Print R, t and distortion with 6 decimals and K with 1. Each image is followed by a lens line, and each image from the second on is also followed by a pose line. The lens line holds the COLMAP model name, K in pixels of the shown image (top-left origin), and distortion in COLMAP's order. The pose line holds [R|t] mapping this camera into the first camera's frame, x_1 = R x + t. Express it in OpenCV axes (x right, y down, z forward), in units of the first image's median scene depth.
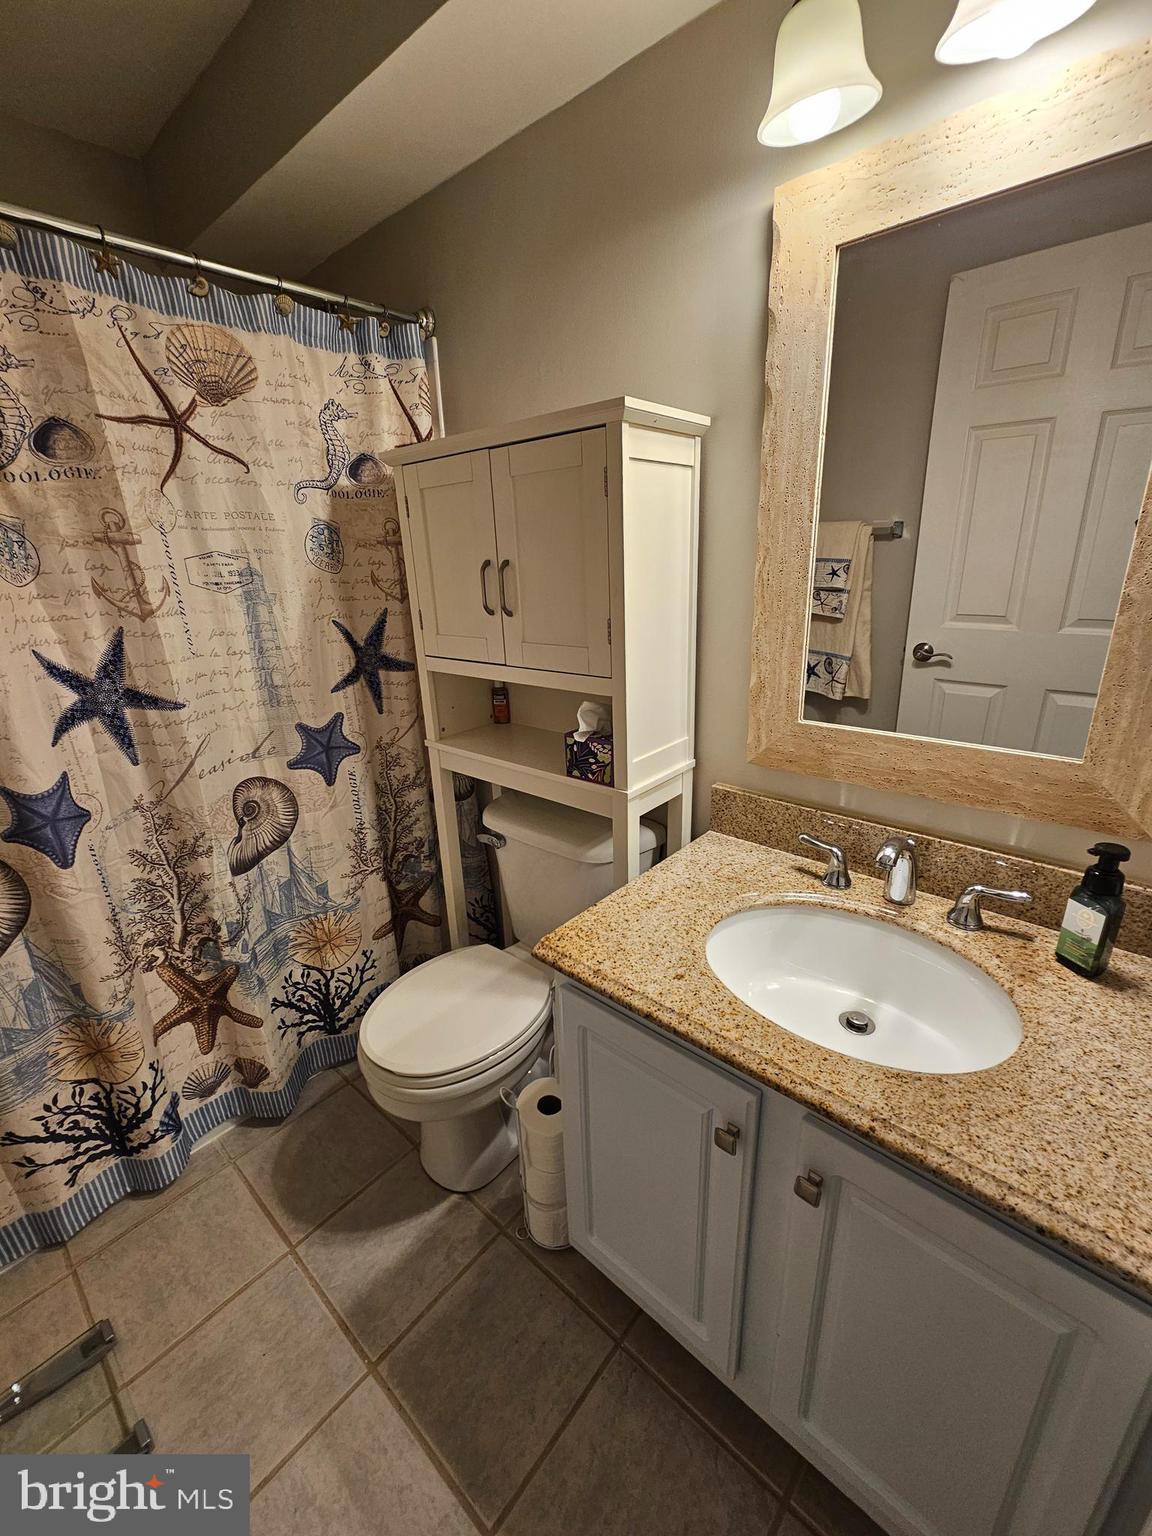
lens RADIAL K [[626.2, 0, 581.0], [0, 626.2, 770.5], [0, 0, 1]] dist [0.000010, -0.000363]
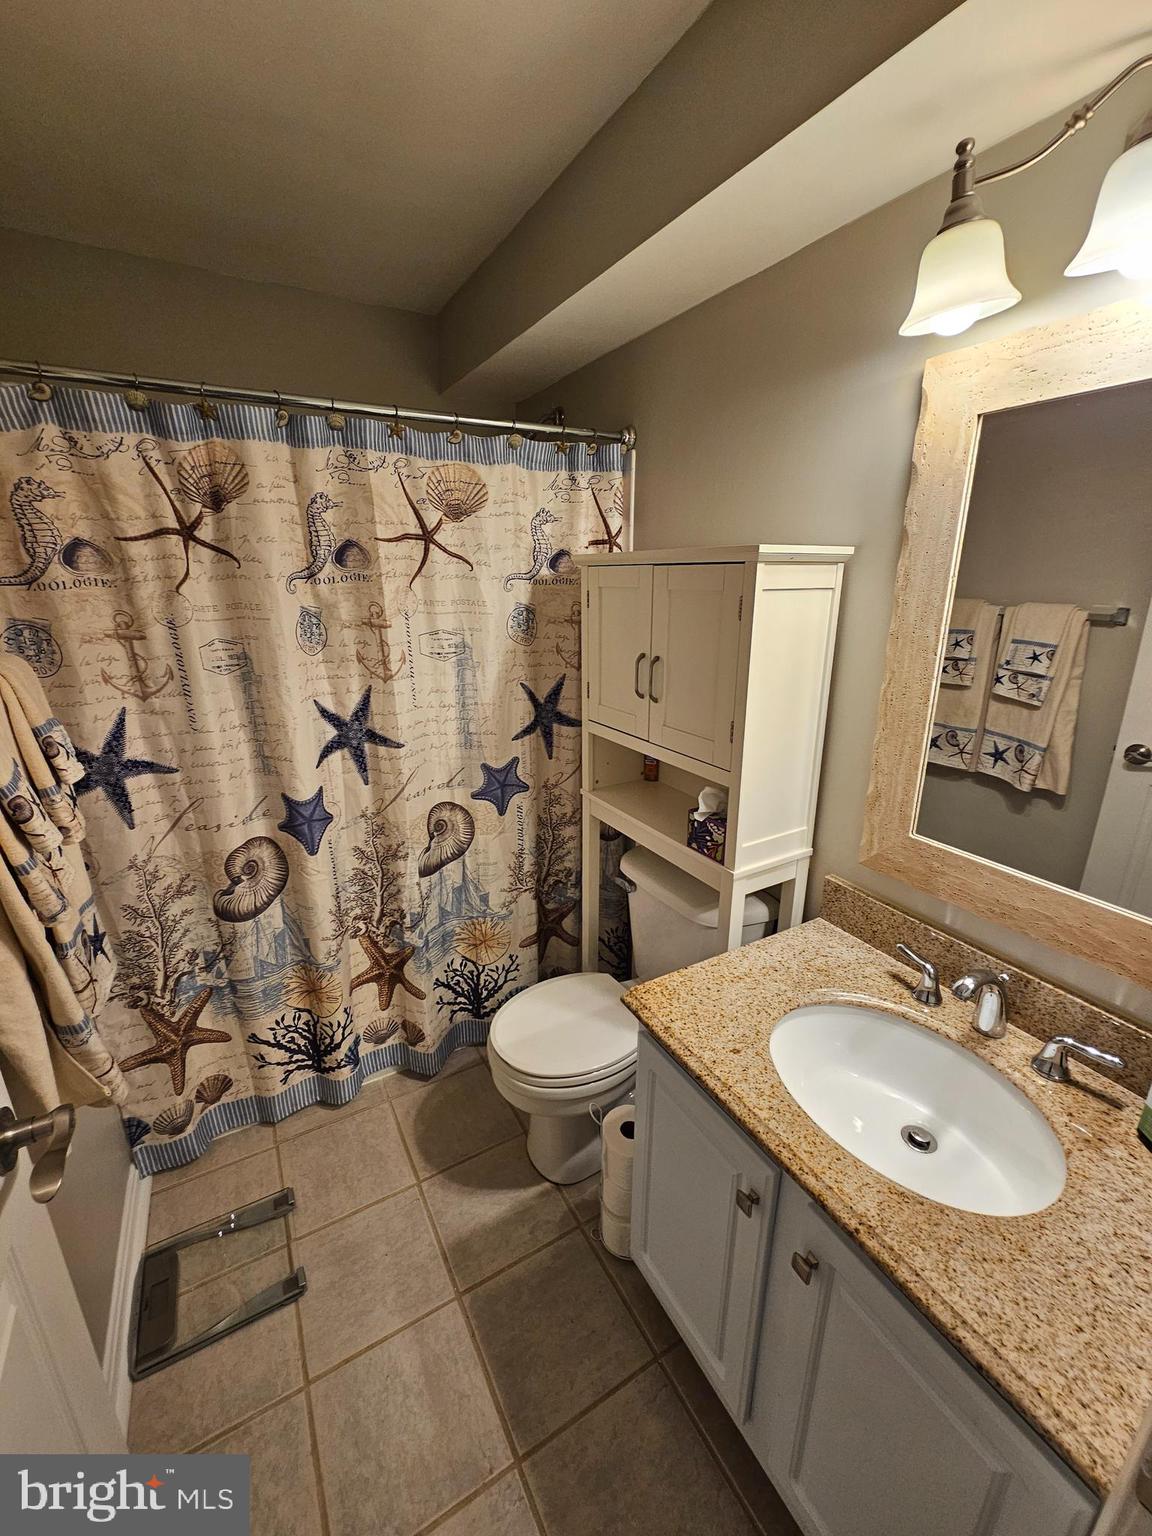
lens RADIAL K [[626.2, 0, 581.0], [0, 626.2, 770.5], [0, 0, 1]] dist [0.000010, -0.000363]
pose [[0.946047, 0.129637, -0.296967, 0.120649], [-0.136688, 0.990610, -0.003011, -0.101897], [0.293788, 0.043441, 0.954883, -0.149506]]
